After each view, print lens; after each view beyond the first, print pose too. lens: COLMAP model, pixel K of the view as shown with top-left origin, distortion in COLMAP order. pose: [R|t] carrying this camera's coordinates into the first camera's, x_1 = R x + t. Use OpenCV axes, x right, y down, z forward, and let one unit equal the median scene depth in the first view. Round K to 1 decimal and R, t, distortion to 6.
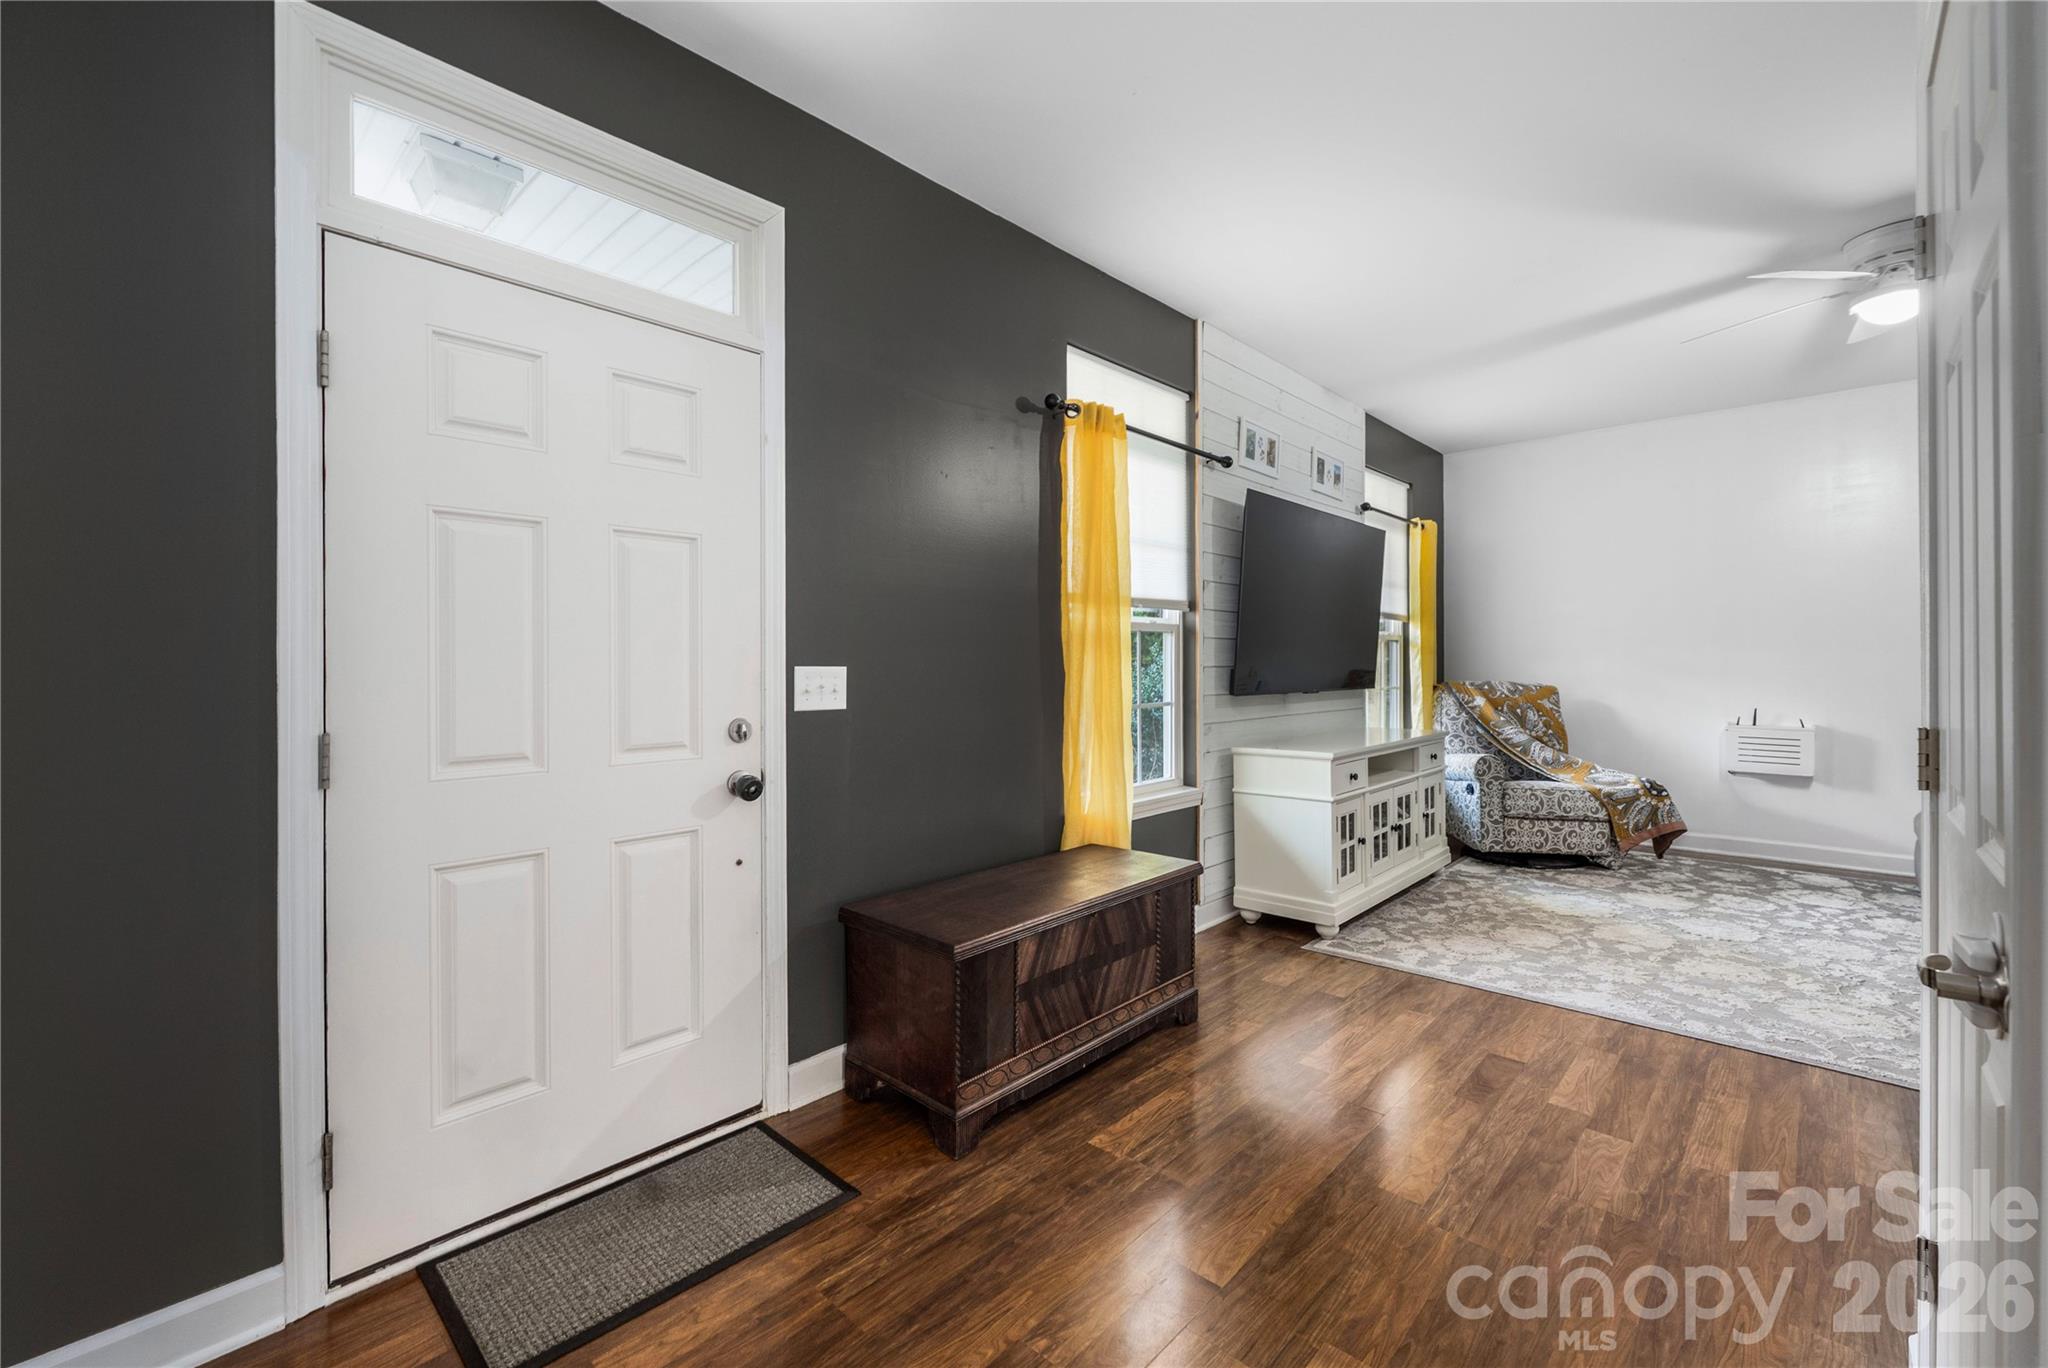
lens RADIAL K [[839.8, 0, 1029.8], [0, 839.8, 676.1], [0, 0, 1]] dist [-0.006147, -0.000329]
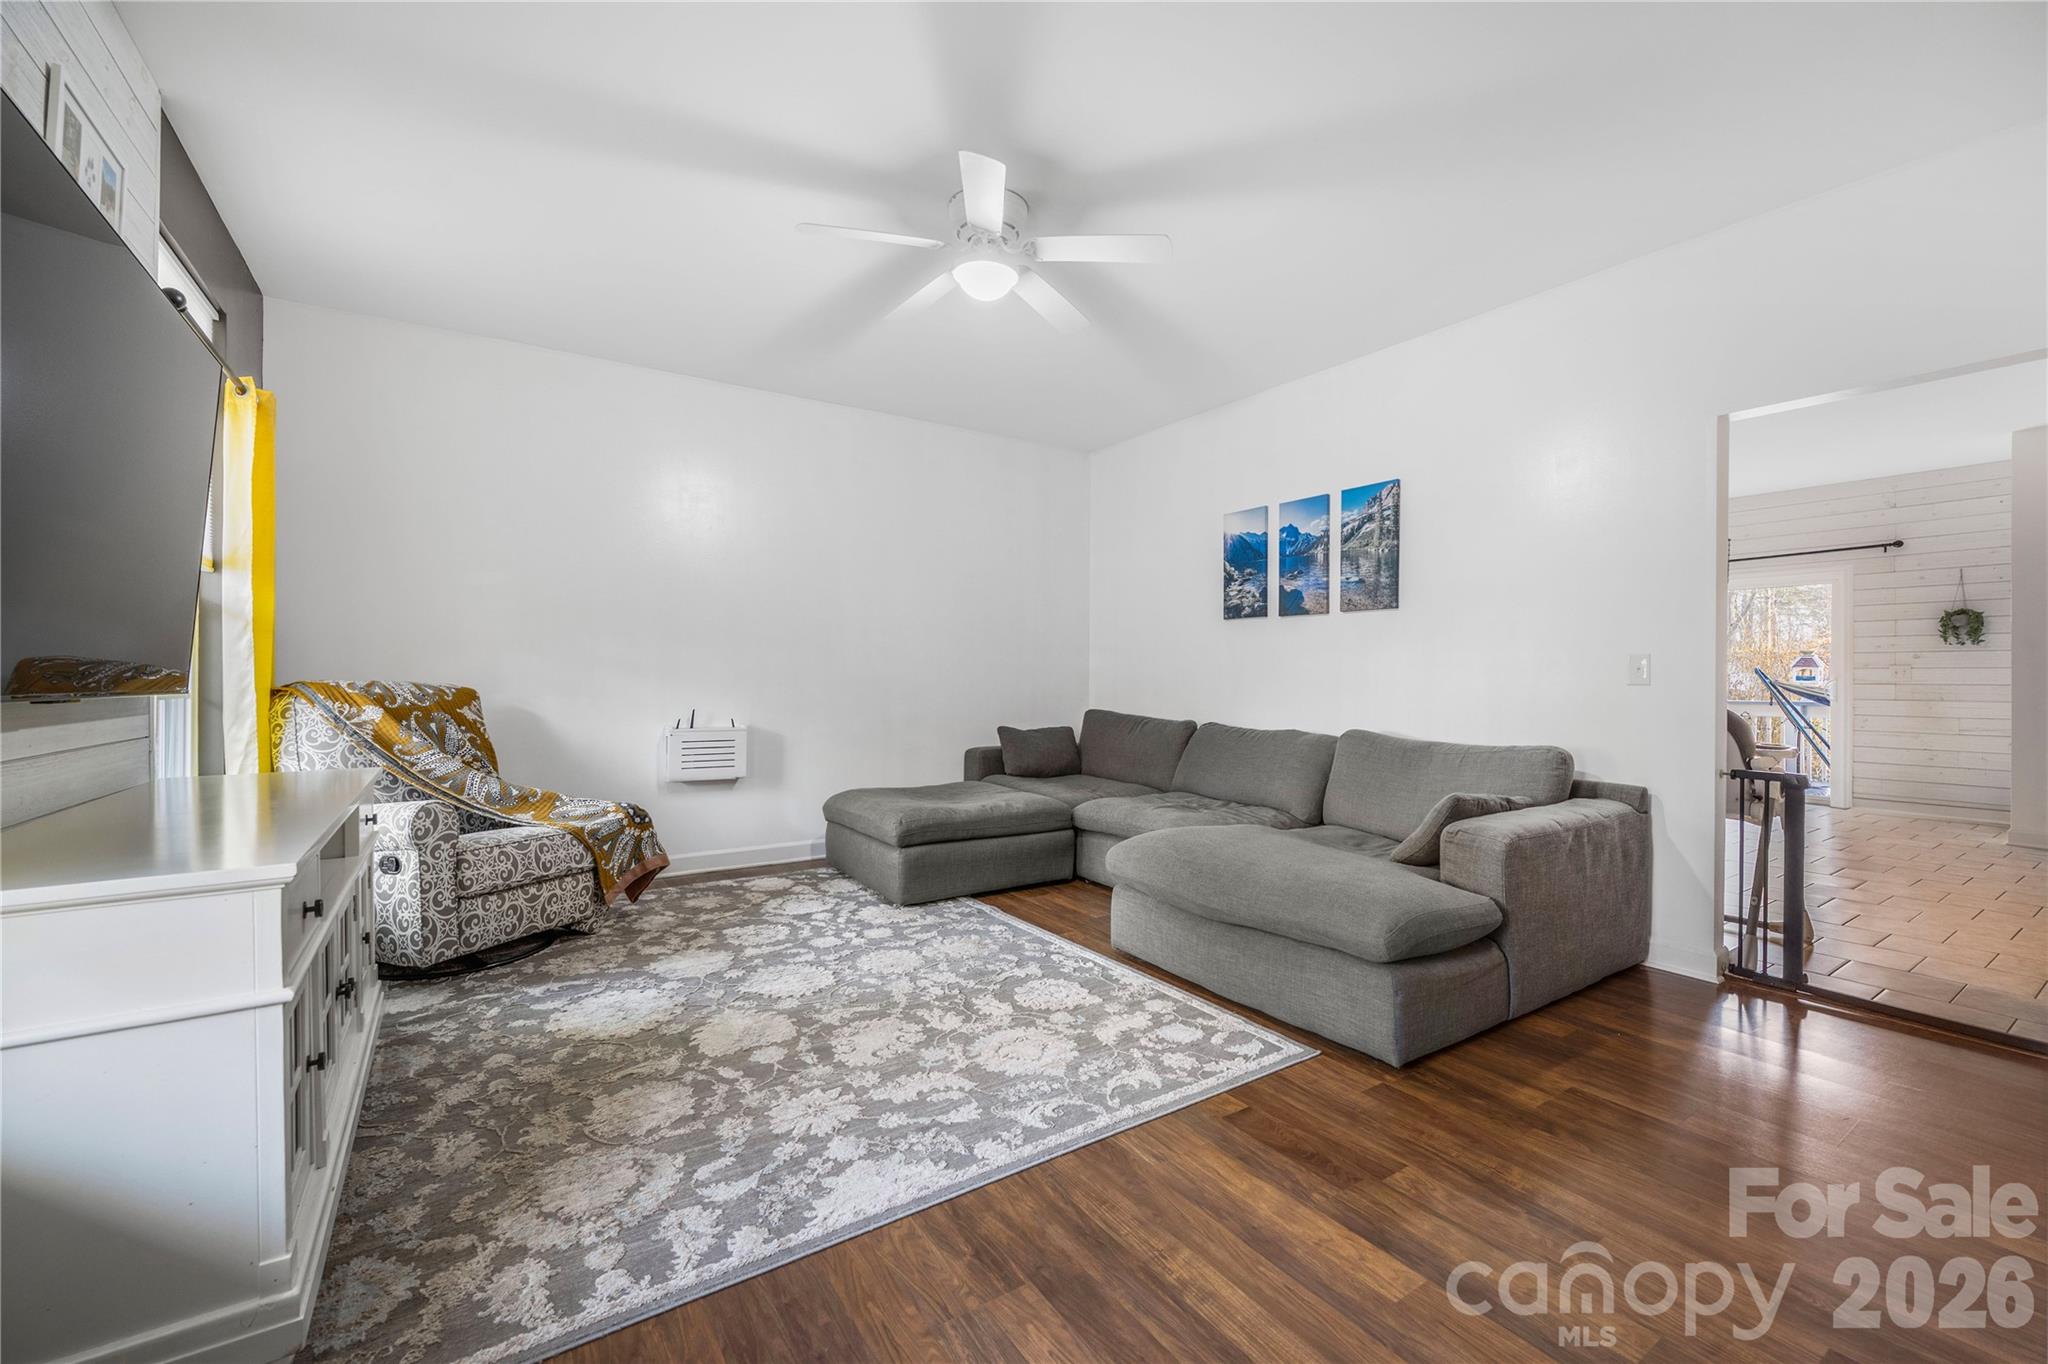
lens RADIAL K [[839.8, 0, 1035.2], [0, 839.8, 675.6], [0, 0, 1]] dist [-0.006147, -0.000329]
pose [[0.220631, 0.006424, 0.975336, 0.079826], [0.008714, 0.999925, -0.008558, 0.017564], [-0.975318, 0.010387, 0.220558, 0.564044]]
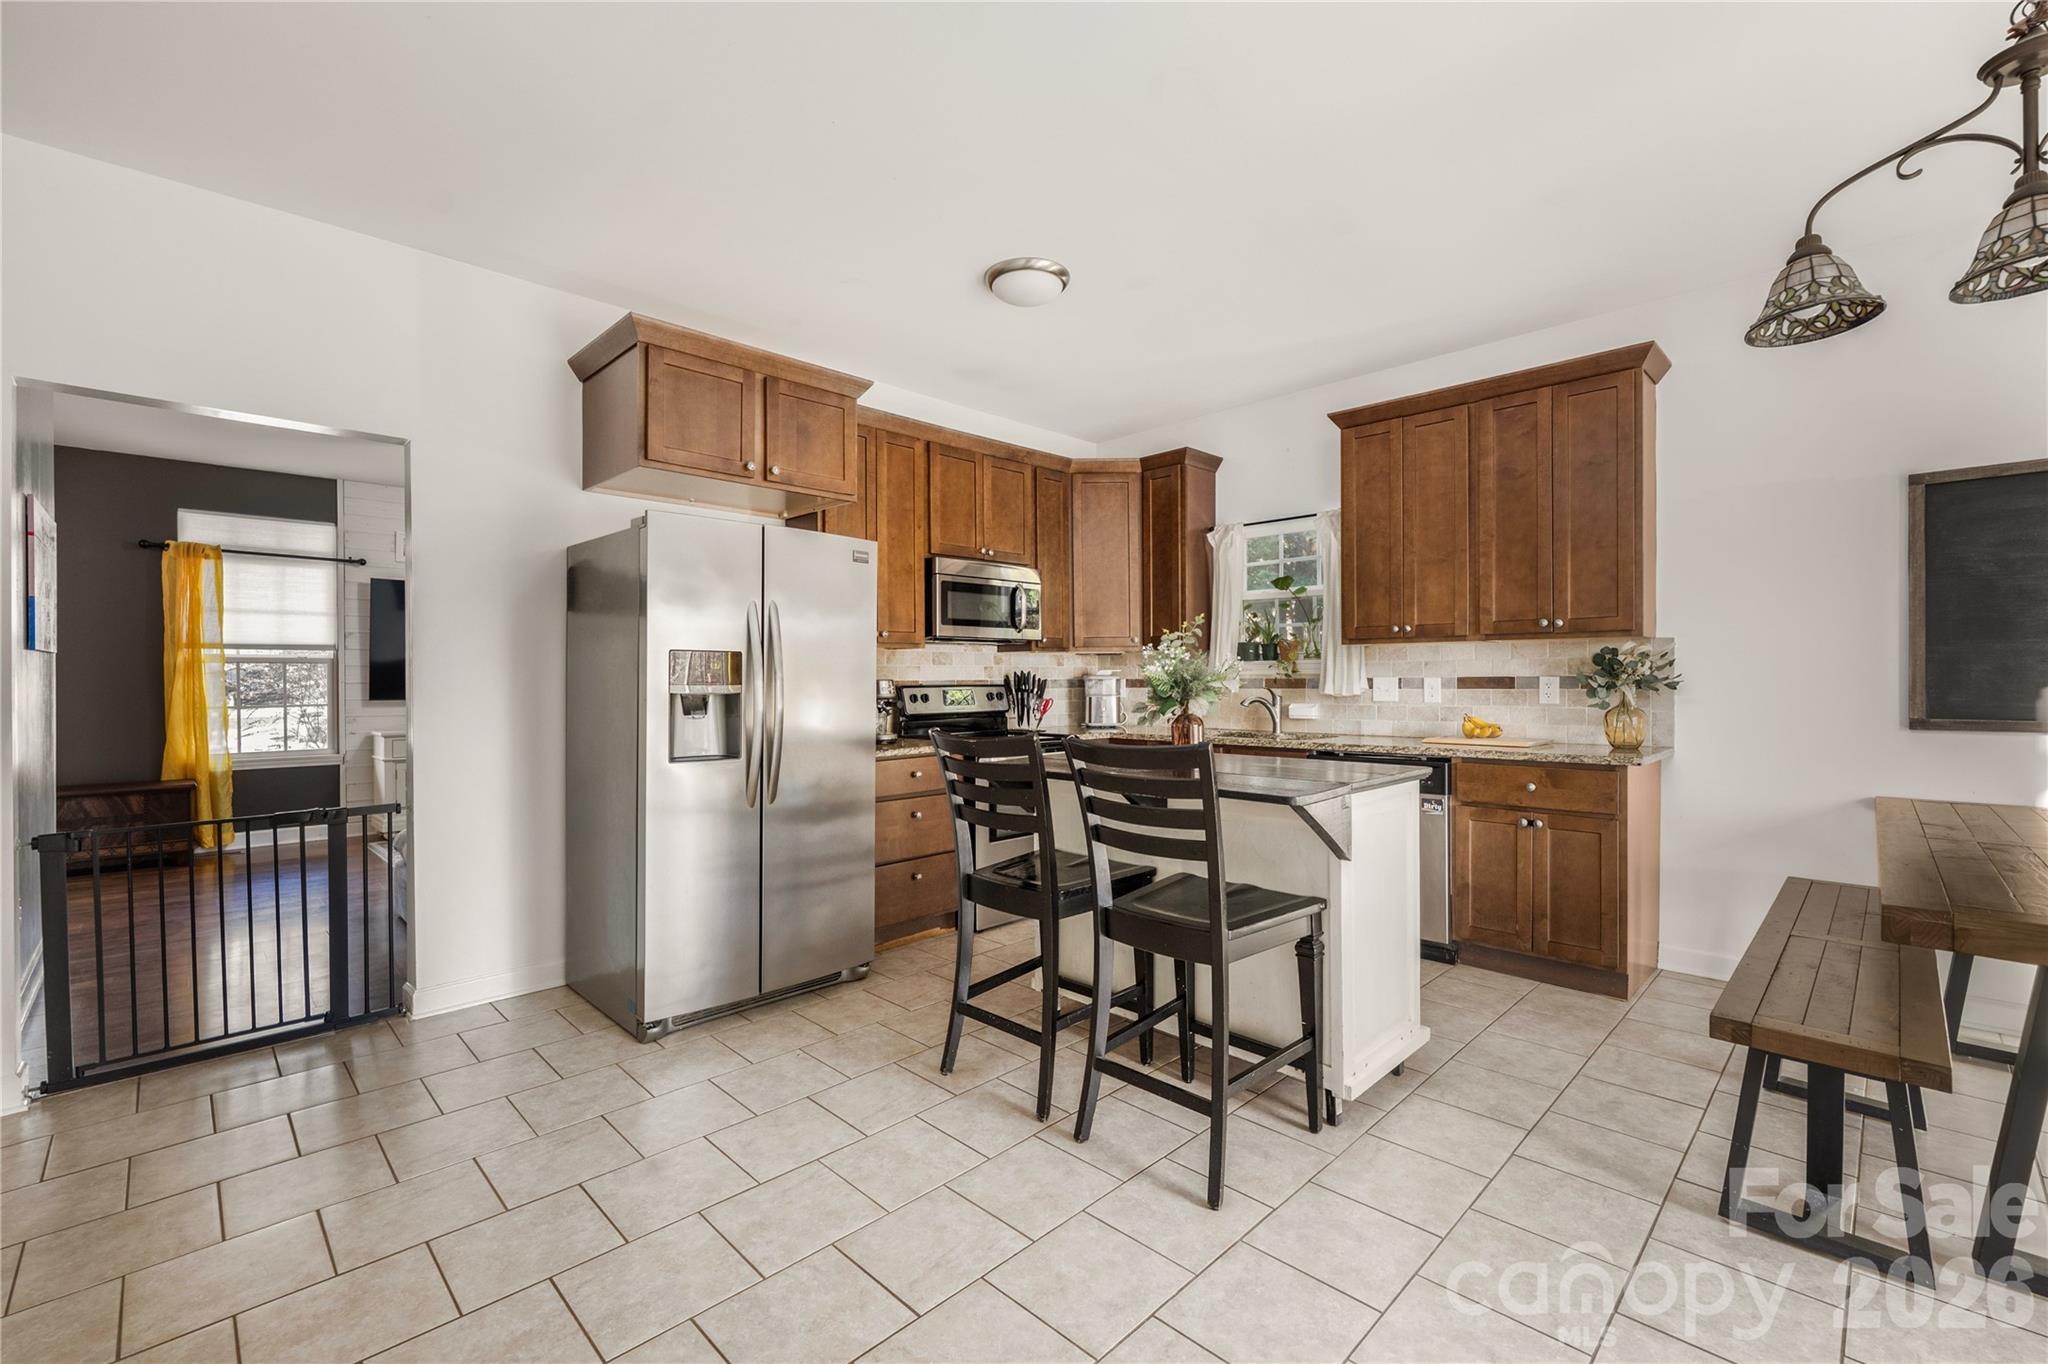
lens RADIAL K [[856.3, 0, 1028.9], [0, 856.3, 684.2], [0, 0, 1]] dist [-0.004225, -0.002891]
pose [[0.999588, 0.003522, -0.028490, 1.603405], [-0.003757, 0.999959, -0.008200, 0.000376], [0.028460, 0.008303, 0.999560, -0.672943]]
